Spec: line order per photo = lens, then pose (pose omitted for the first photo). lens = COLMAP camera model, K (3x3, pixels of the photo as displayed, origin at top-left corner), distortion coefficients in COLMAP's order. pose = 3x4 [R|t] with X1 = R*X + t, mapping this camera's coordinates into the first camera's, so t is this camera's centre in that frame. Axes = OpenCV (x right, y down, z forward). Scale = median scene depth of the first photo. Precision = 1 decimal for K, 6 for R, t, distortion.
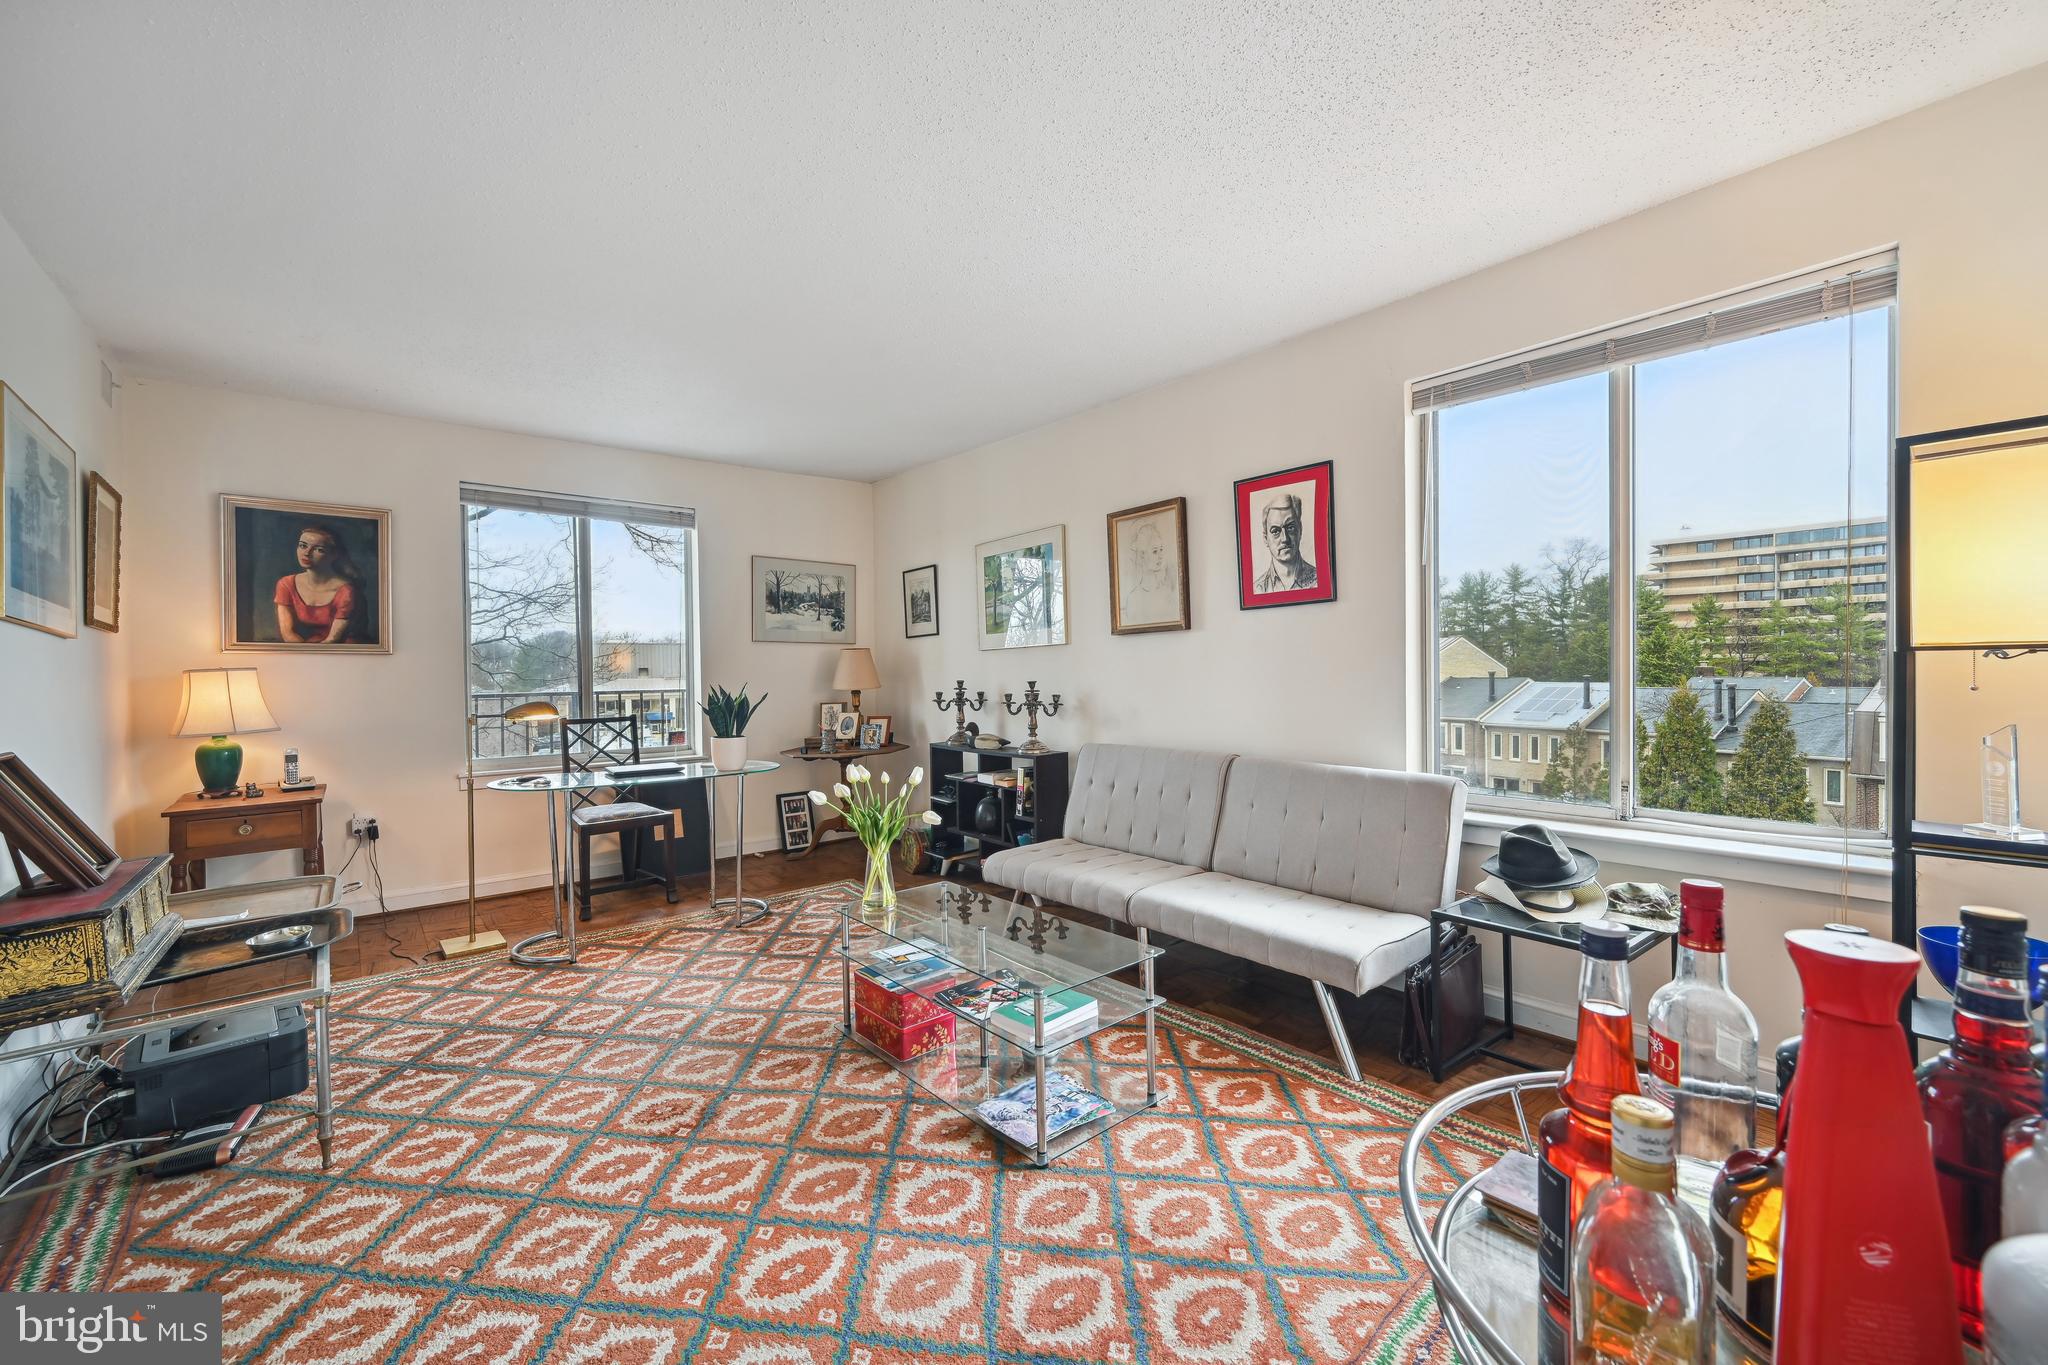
lens RADIAL K [[810.9, 0, 1025.6], [0, 810.9, 675.7], [0, 0, 1]] dist [0.000037, 0.000491]
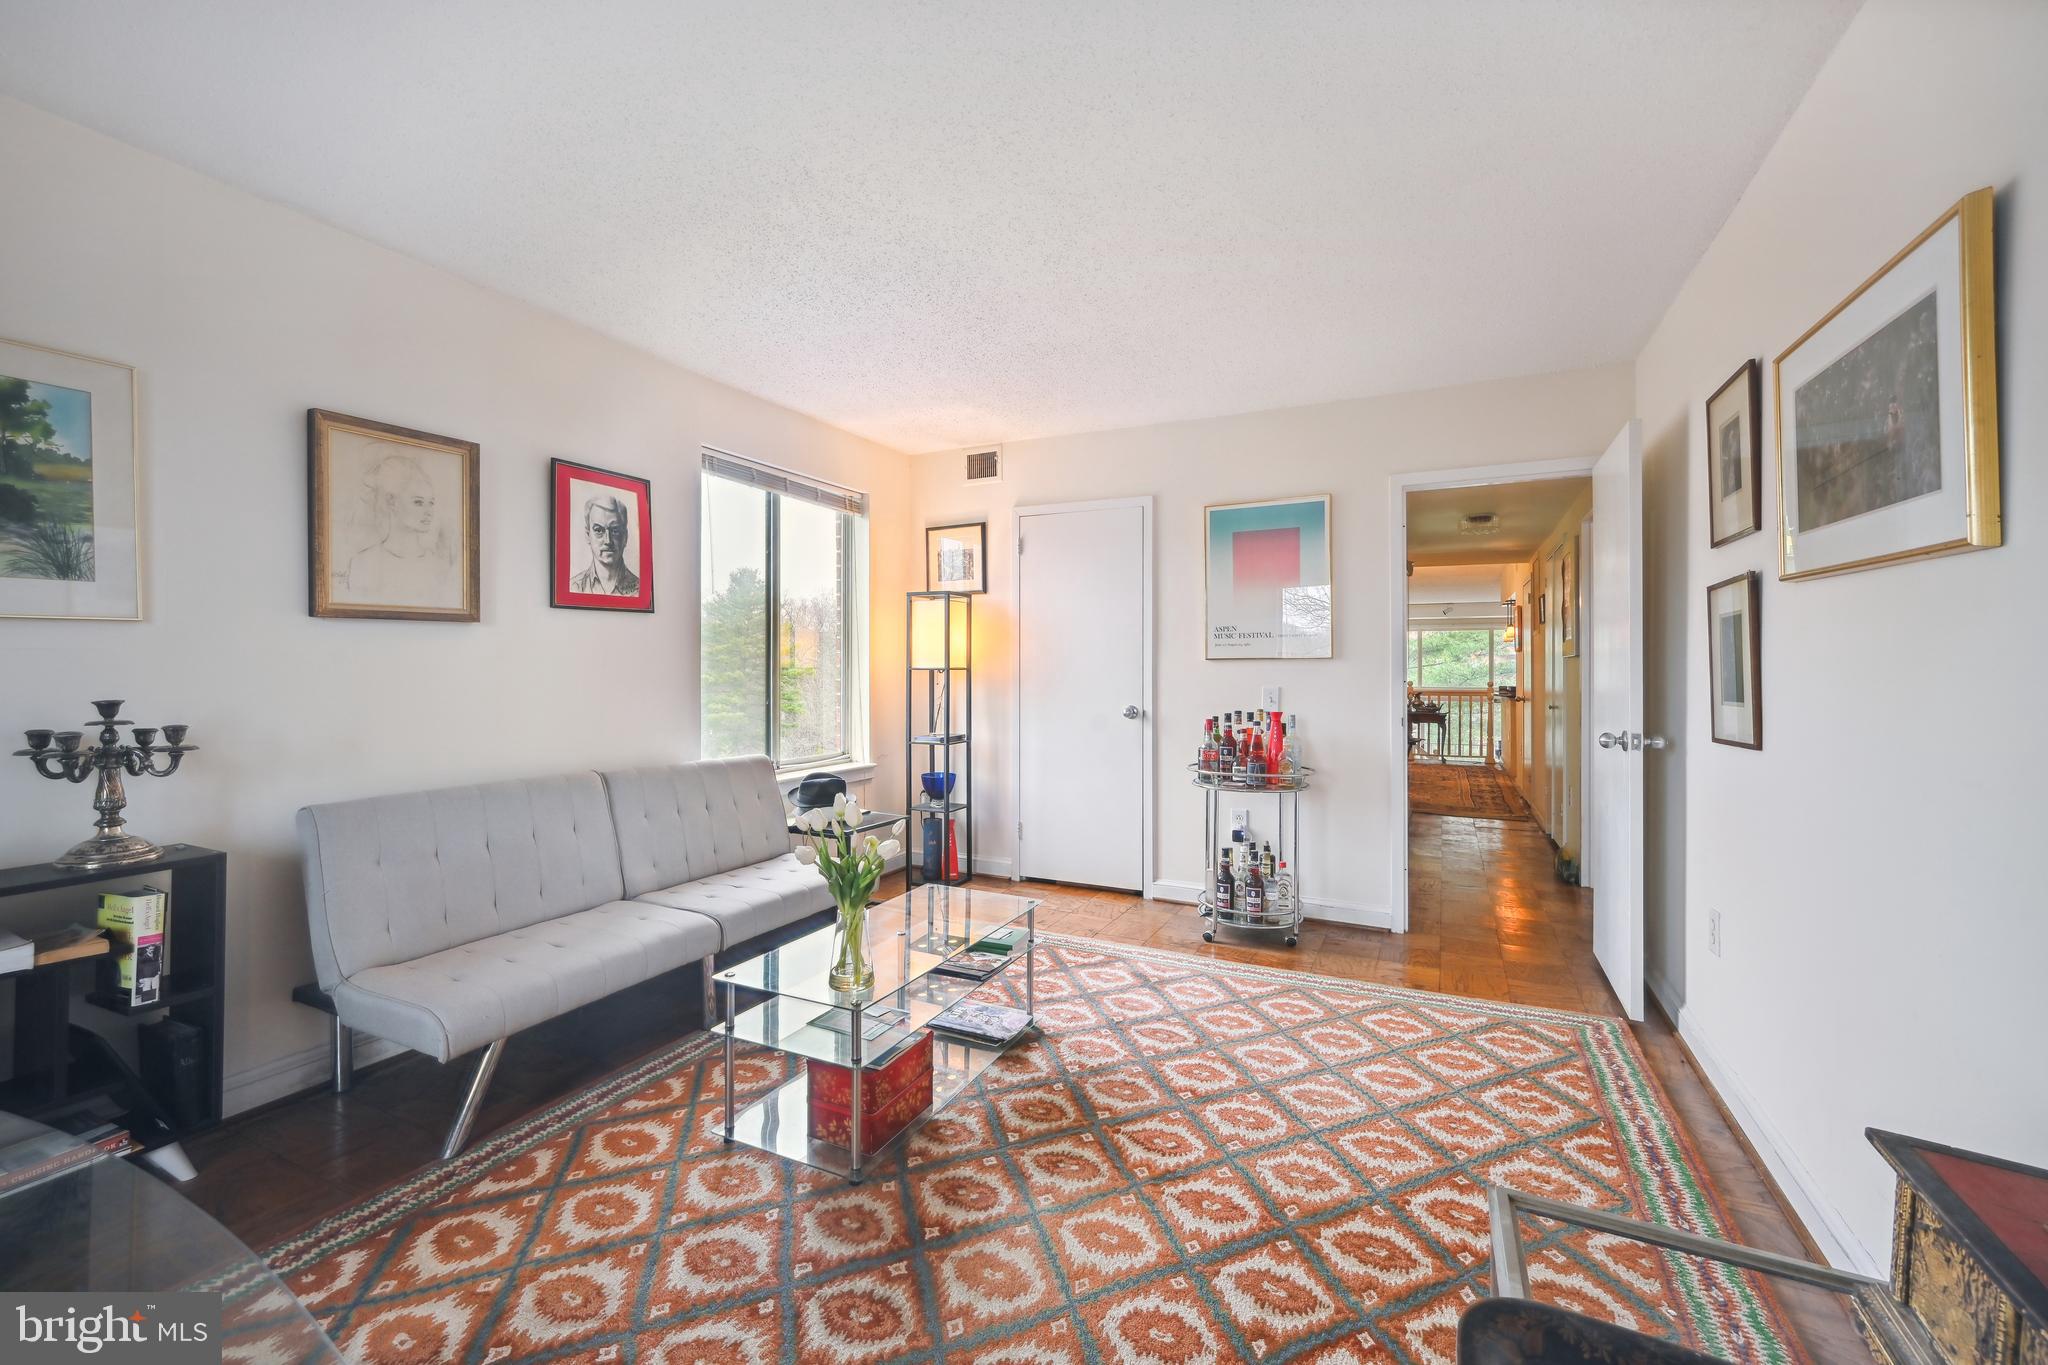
lens RADIAL K [[810.9, 0, 1022.0], [0, 810.9, 672.0], [0, 0, 1]] dist [0.000037, 0.000491]
pose [[-0.382333, 0.009863, 0.923972, -0.758905], [0.011248, 0.999919, -0.006020, -0.001607], [-0.923956, 0.008091, -0.382413, 0.913477]]
